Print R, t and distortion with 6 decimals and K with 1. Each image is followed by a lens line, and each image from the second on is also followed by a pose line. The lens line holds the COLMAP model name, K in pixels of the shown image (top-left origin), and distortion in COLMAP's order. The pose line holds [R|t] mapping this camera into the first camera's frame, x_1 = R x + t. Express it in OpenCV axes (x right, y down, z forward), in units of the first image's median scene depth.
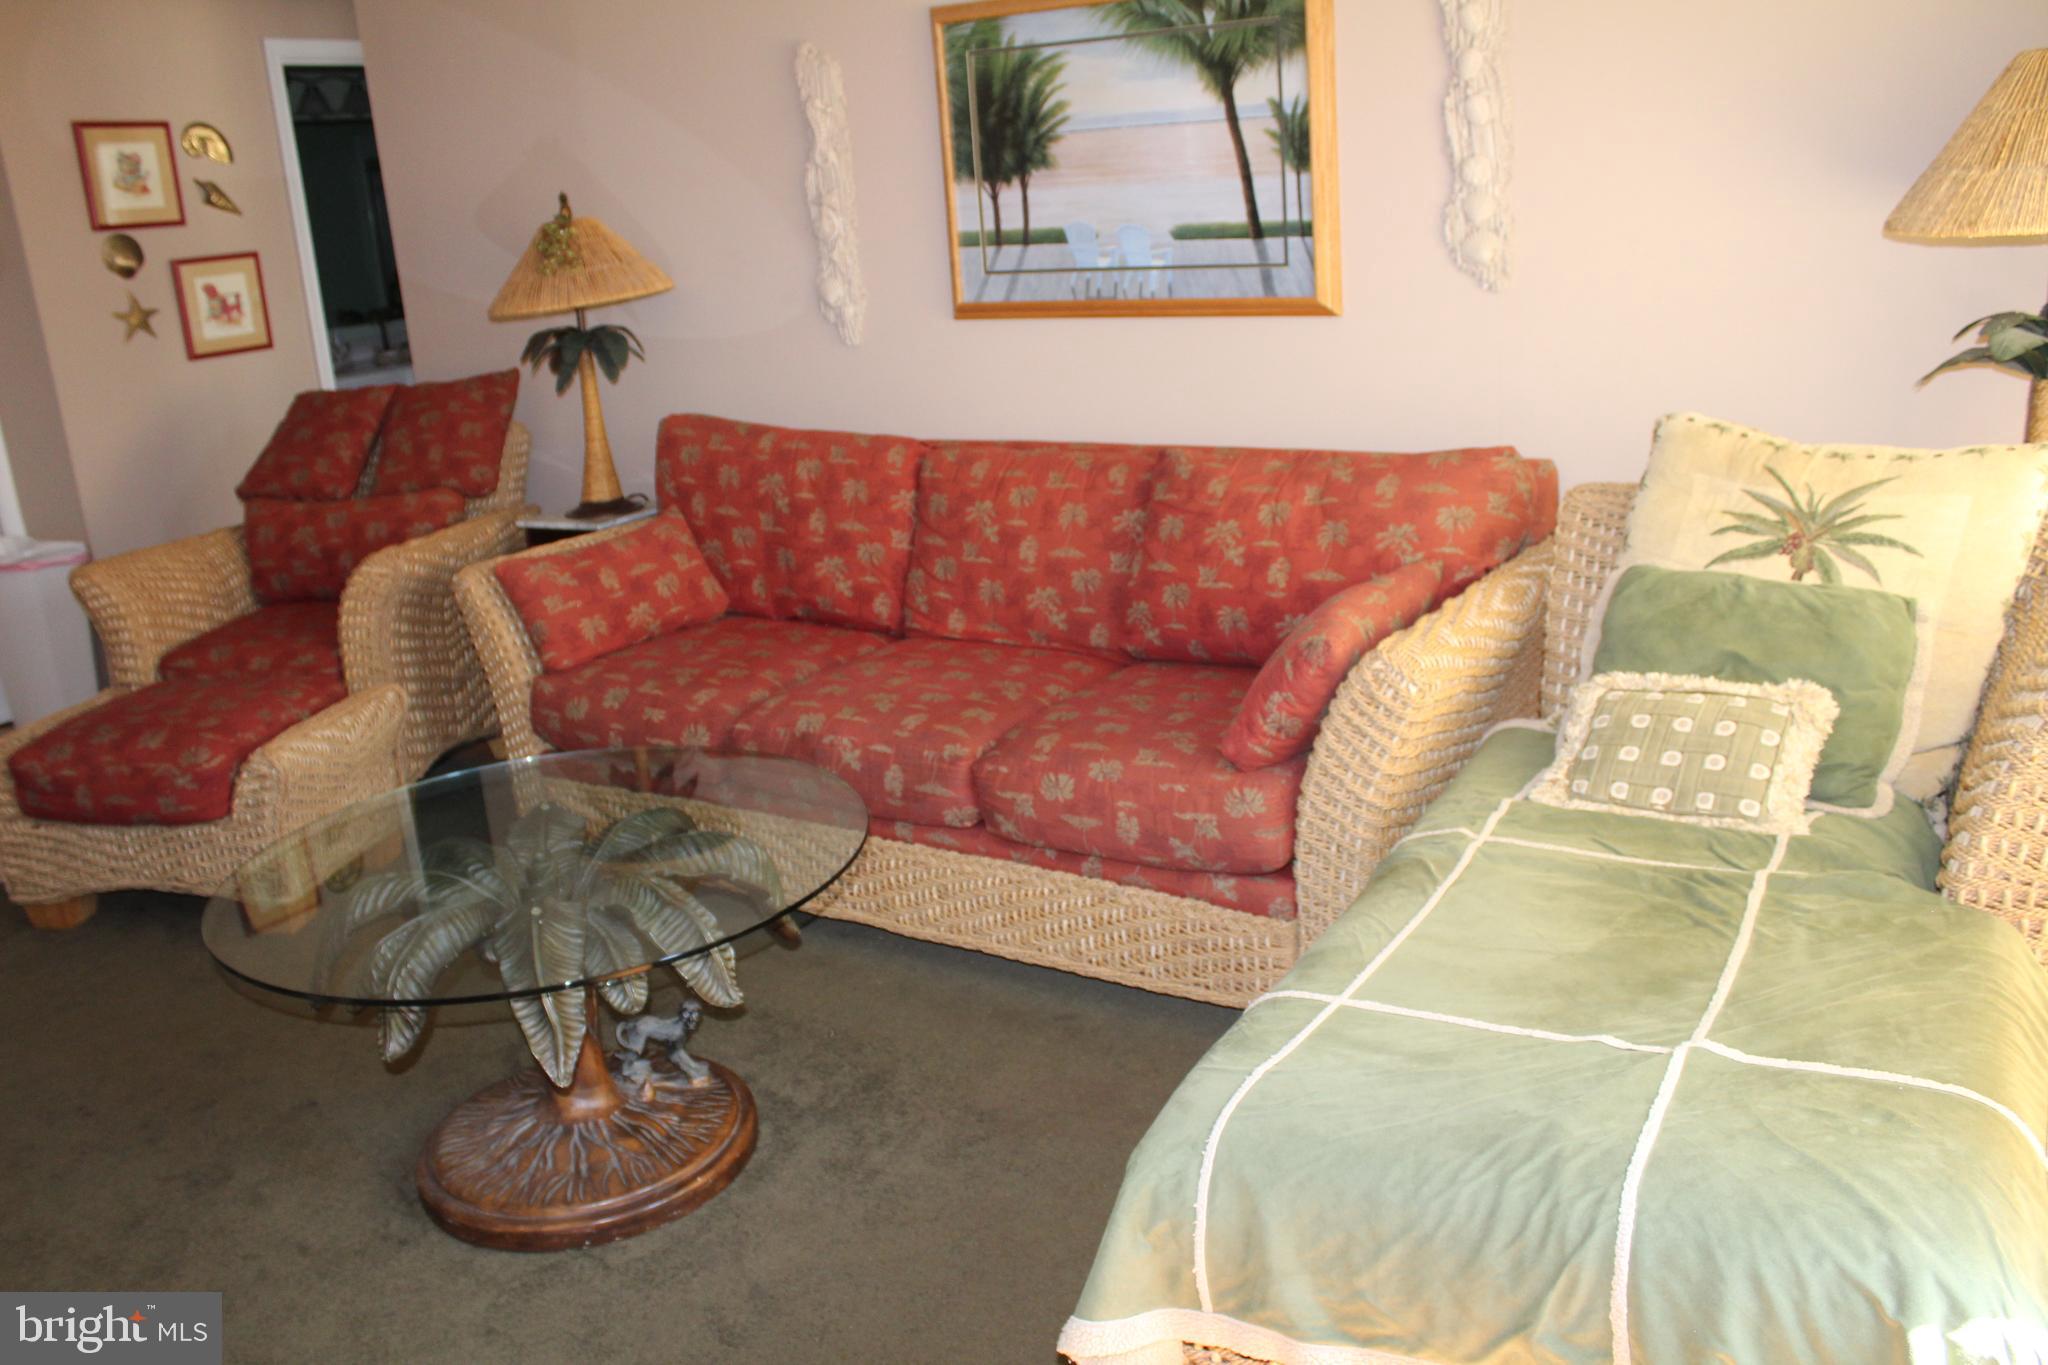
lens RADIAL K [[1713.9, 0, 1023.7], [0, 1713.9, 695.5], [0, 0, 1]] dist [-0.184300, 0.163914]
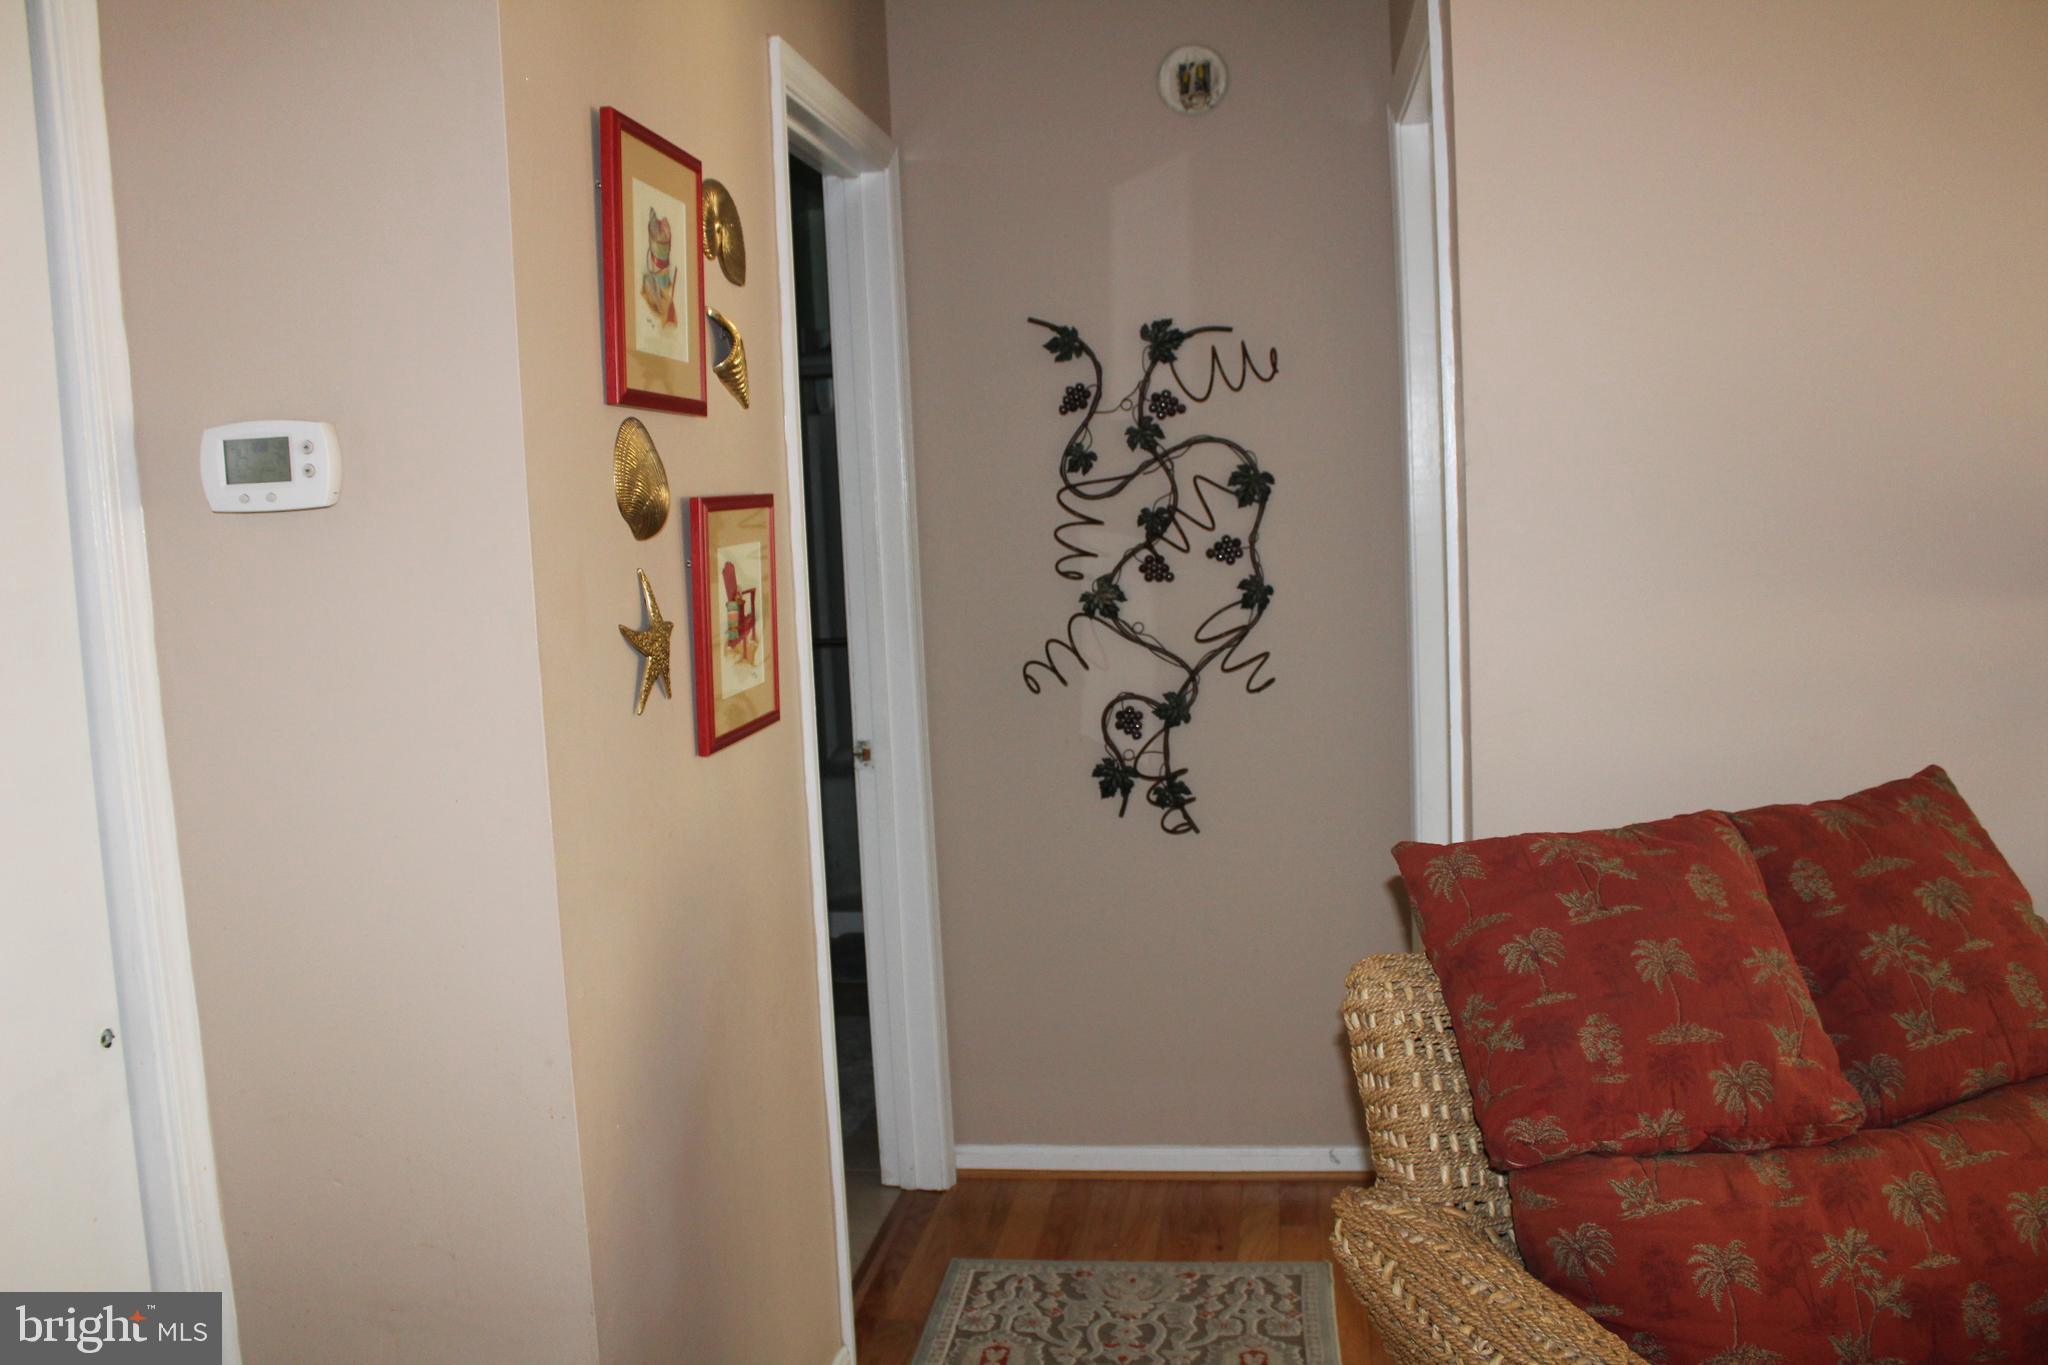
lens RADIAL K [[1713.9, 0, 1023.7], [0, 1713.9, 695.5], [0, 0, 1]] dist [-0.184300, 0.163914]
pose [[0.912698, -0.033122, 0.407290, -0.858712], [0.105816, 0.981869, -0.157276, -0.210161], [-0.394696, 0.186644, 0.899655, 0.870076]]
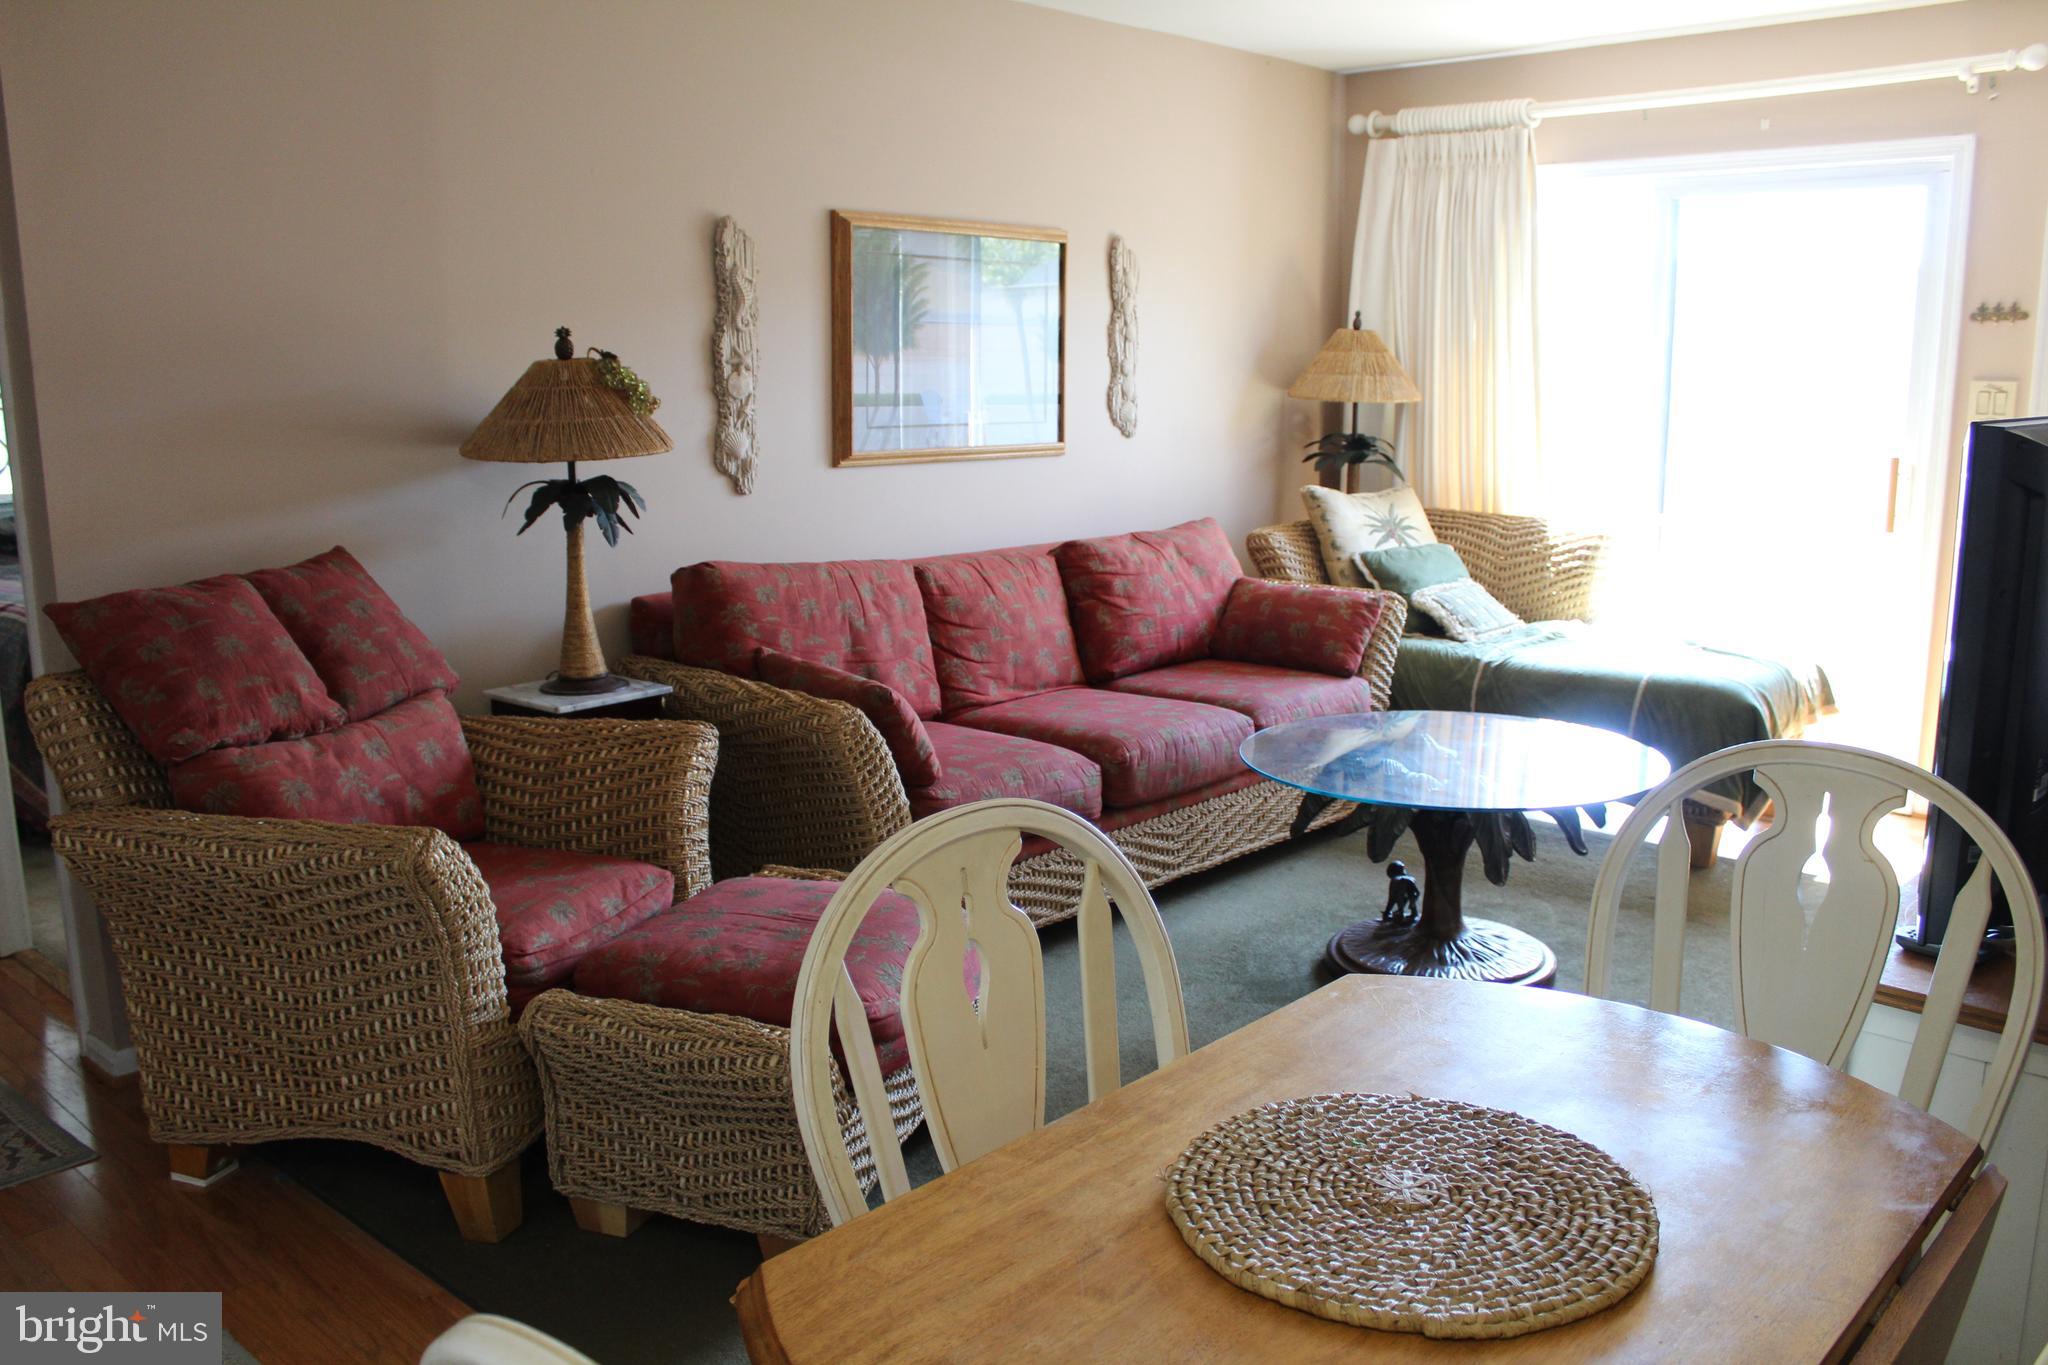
lens RADIAL K [[1713.9, 0, 1023.7], [0, 1713.9, 695.5], [0, 0, 1]] dist [-0.184300, 0.163914]
pose [[0.164930, -0.124984, 0.978354, -1.249011], [0.269641, 0.959864, 0.077166, -0.127411], [-0.948732, 0.251077, 0.192011, 0.705005]]
